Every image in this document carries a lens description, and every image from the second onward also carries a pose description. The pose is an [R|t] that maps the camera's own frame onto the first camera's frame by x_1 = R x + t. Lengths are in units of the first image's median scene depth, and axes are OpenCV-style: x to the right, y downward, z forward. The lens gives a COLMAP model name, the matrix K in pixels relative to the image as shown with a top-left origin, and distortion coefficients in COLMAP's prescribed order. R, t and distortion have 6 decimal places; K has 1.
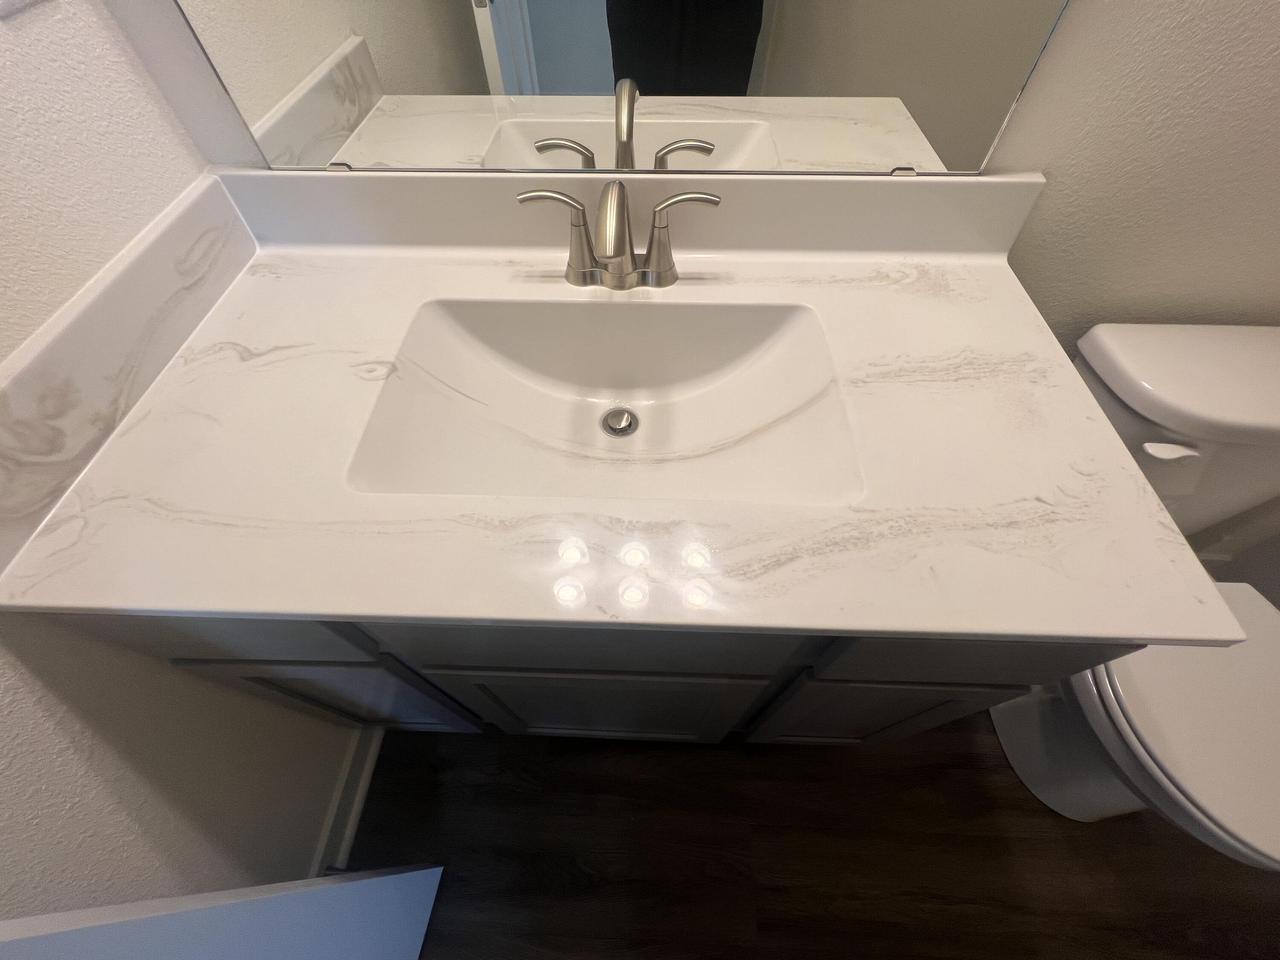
lens RADIAL K [[511.5, 0, 627.7], [0, 511.5, 480.9], [0, 0, 1]] dist [-0.003981, 0.000889]
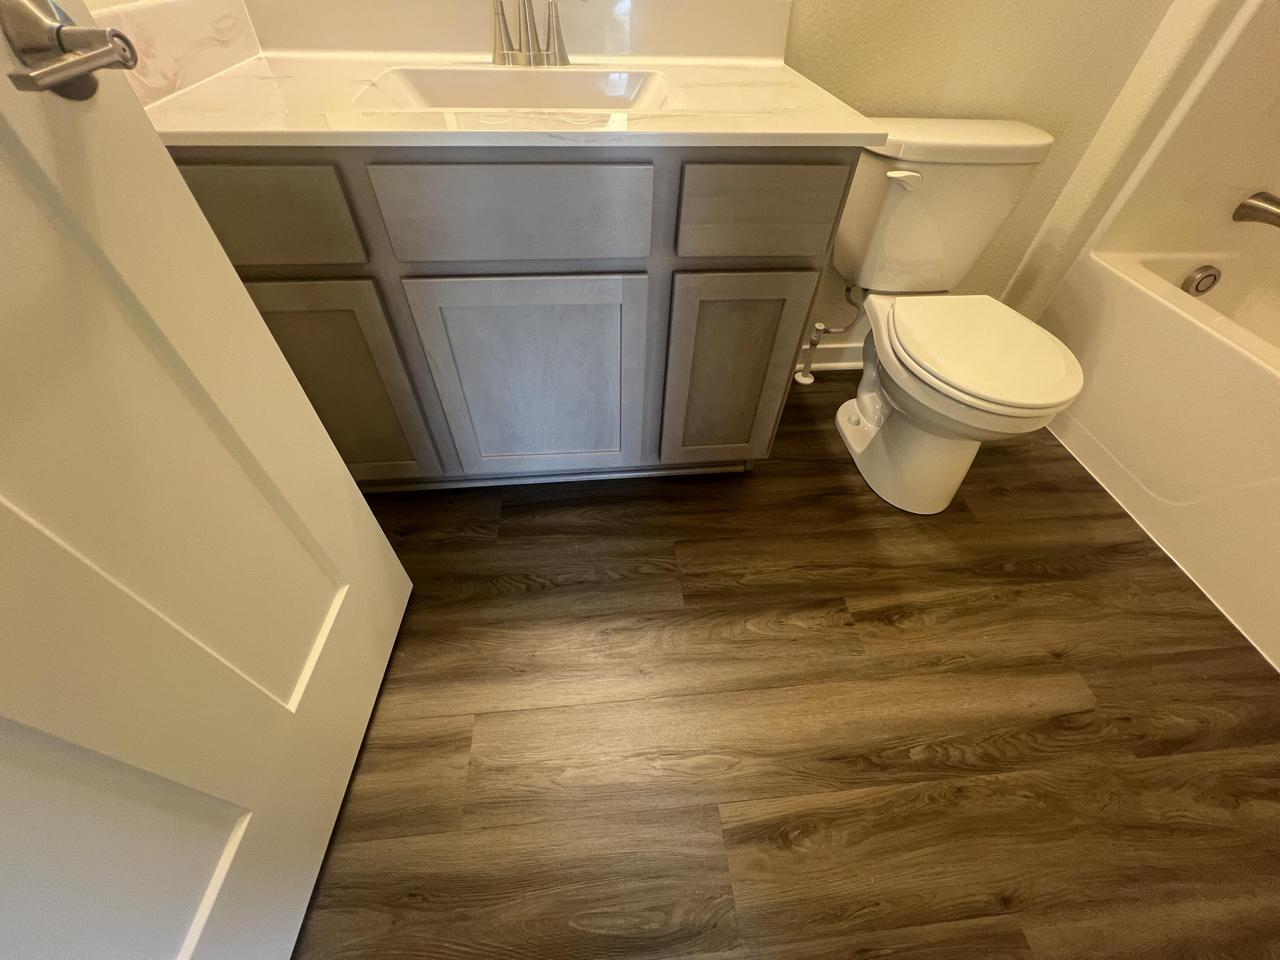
lens RADIAL K [[511.5, 0, 630.7], [0, 511.5, 475.7], [0, 0, 1]] dist [-0.003981, 0.000889]
pose [[0.990387, -0.077992, 0.114240, 0.009210], [0.092183, 0.987900, -0.124723, 0.703451], [-0.103130, 0.134055, 0.985593, -0.226363]]
